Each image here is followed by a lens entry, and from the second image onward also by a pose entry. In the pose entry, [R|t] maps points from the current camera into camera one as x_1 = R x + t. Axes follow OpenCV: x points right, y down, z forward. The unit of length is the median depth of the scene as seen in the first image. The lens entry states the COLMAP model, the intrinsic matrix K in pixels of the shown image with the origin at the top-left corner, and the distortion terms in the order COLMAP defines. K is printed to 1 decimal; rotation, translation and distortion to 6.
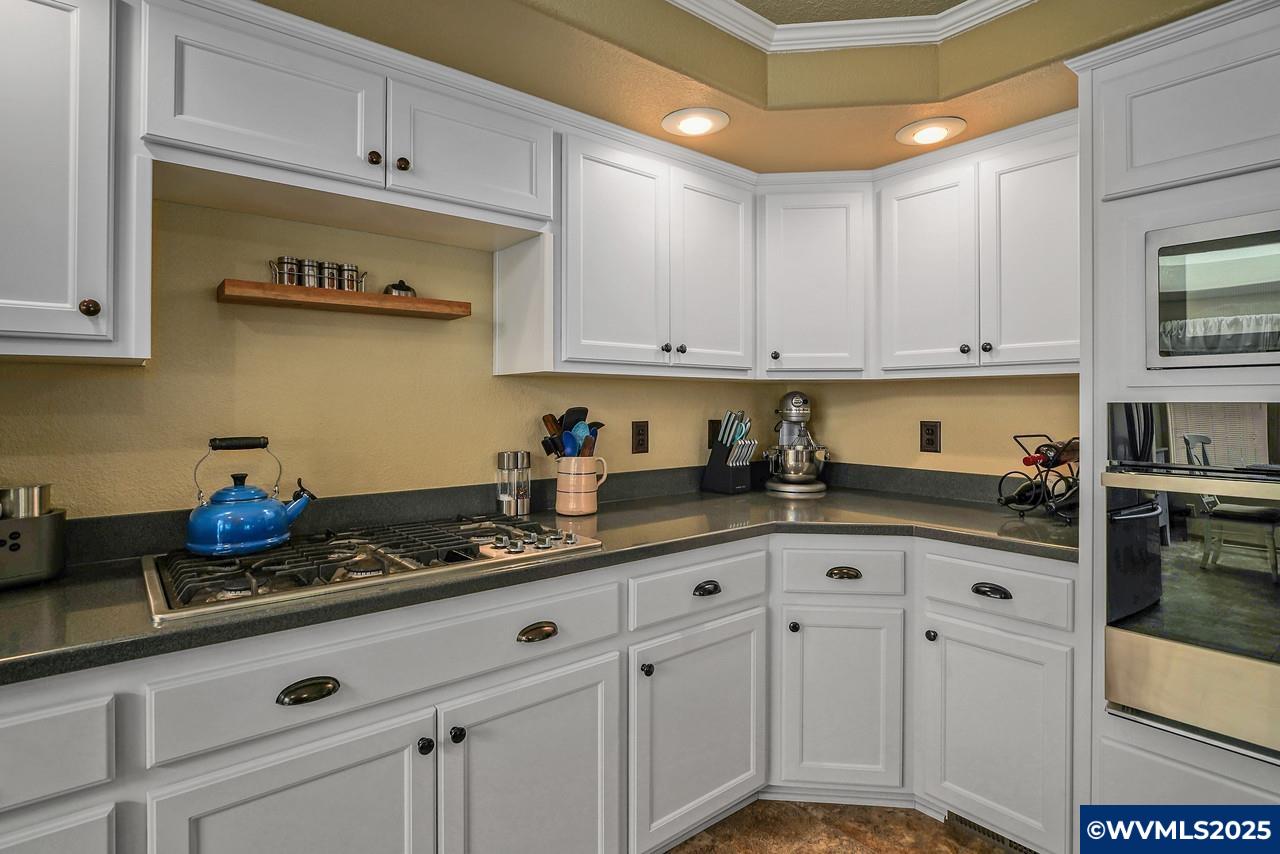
lens RADIAL K [[616.9, 0, 748.4], [0, 616.9, 423.0], [0, 0, 1]] dist [-0.009277, -0.000140]
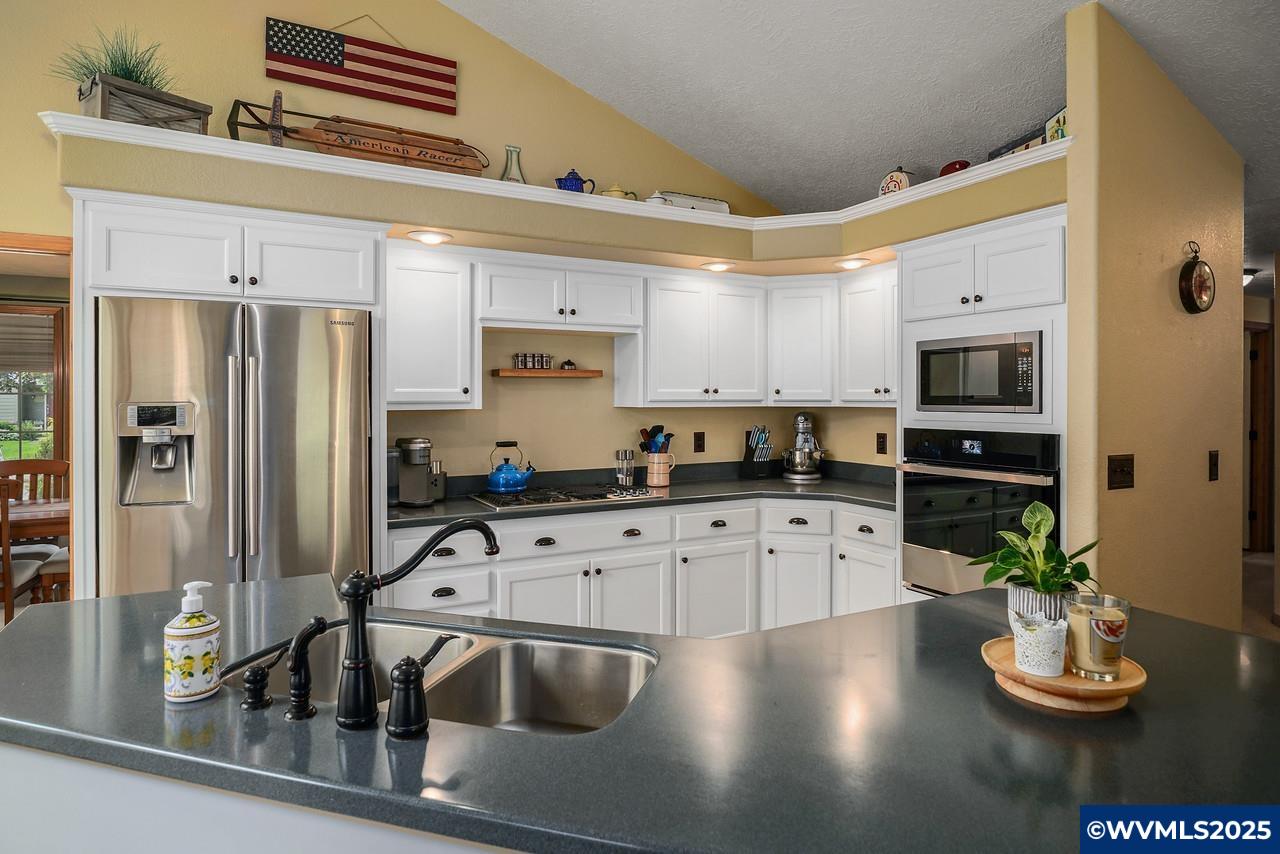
lens RADIAL K [[633.8, 0, 642.4], [0, 633.8, 425.5], [0, 0, 1]] dist [-0.000304, -0.000018]
pose [[0.937775, -0.001302, -0.347242, 0.312717], [0.001618, 0.999999, 0.000619, -0.026089], [0.347241, -0.001142, 0.937775, -0.720612]]
